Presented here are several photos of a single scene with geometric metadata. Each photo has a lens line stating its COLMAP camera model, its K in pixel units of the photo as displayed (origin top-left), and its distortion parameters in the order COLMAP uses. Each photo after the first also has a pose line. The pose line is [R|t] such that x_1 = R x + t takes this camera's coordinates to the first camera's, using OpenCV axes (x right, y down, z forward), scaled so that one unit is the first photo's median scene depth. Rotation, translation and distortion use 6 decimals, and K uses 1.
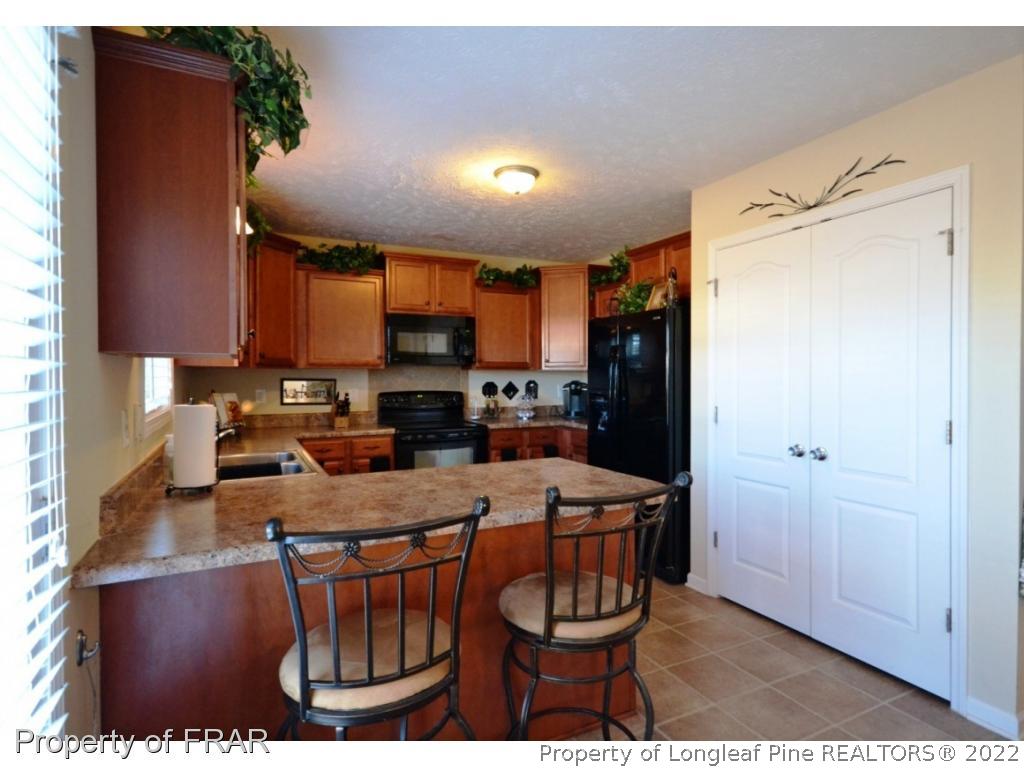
lens RADIAL K [[557.8, 0, 533.2], [0, 557.8, 382.8], [0, 0, 1]] dist [-0.000080, 0.009830]
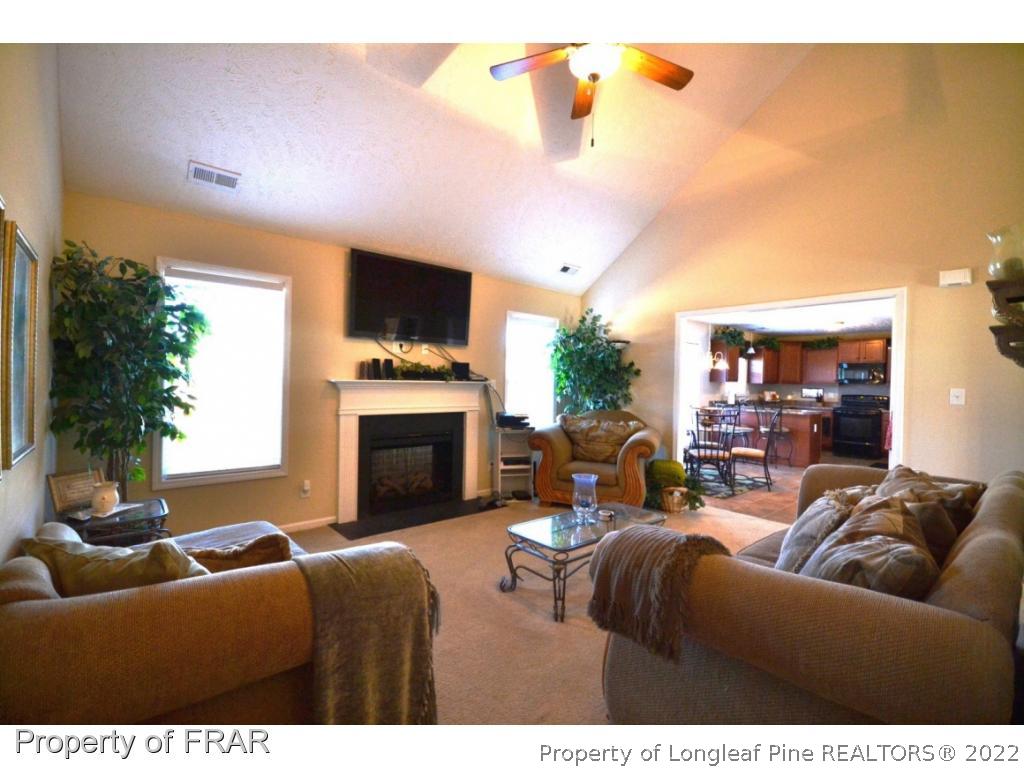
lens RADIAL K [[456.7, 0, 497.2], [0, 456.7, 382.0], [0, 0, 1]] dist [0.009070, -0.012760]
pose [[0.215995, 0.015945, -0.976264, 1.959722], [-0.036502, 0.999300, 0.008245, -0.000259], [0.975712, 0.033855, 0.216426, -1.323458]]
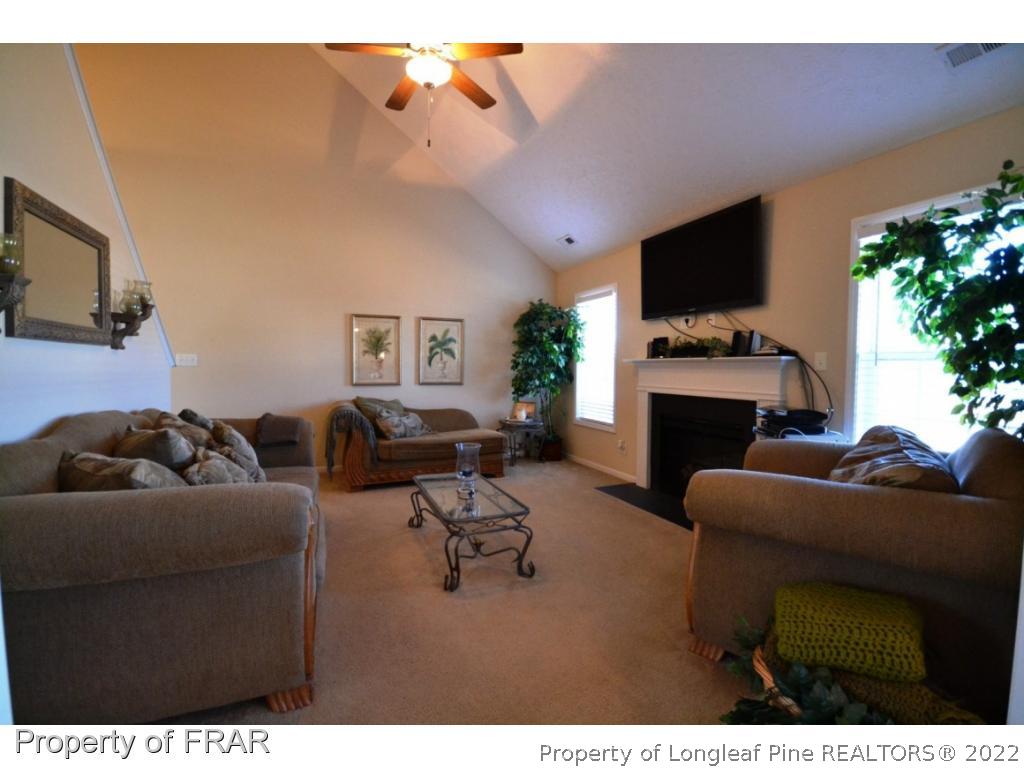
lens RADIAL K [[456.7, 0, 505.9], [0, 456.7, 382.7], [0, 0, 1]] dist [0.009070, -0.012760]
pose [[-0.996040, -0.007369, 0.088596, 0.940994], [-0.003052, 0.998805, 0.048768, 0.022711], [-0.088850, 0.048305, -0.994873, -0.018242]]
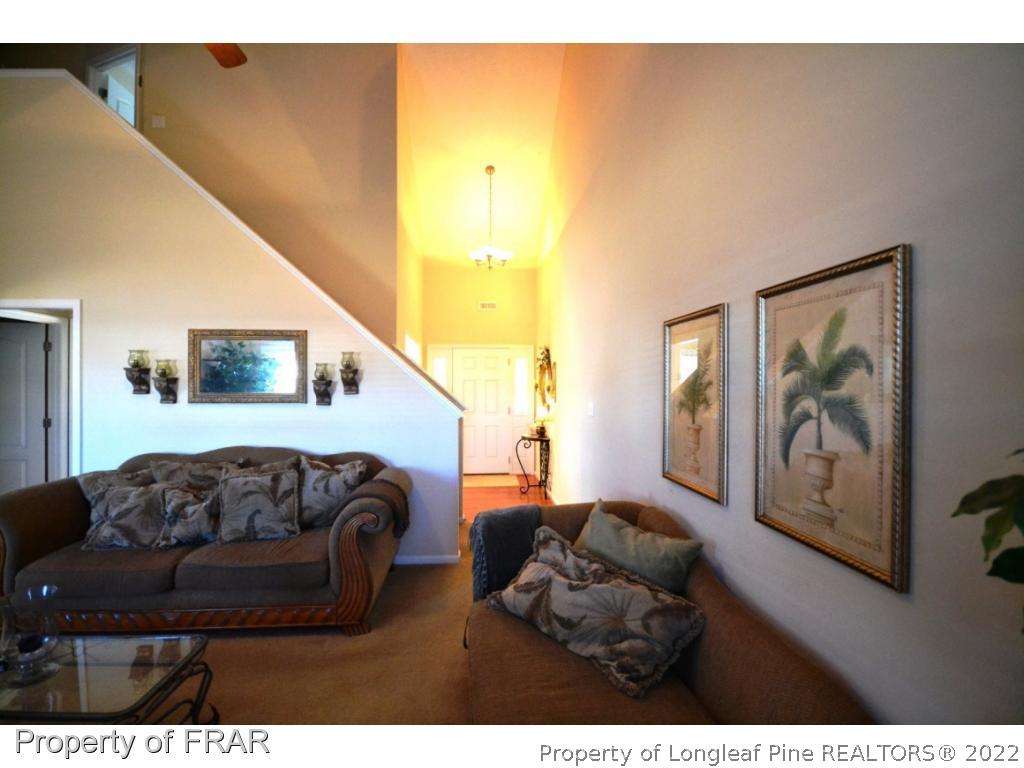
lens RADIAL K [[456.7, 0, 509.9], [0, 456.7, 382.1], [0, 0, 1]] dist [0.009070, -0.012760]
pose [[0.402180, 0.004357, 0.915550, 0.850655], [0.011681, 0.999883, -0.009890, -0.034599], [-0.915486, 0.014672, 0.402082, -1.606706]]
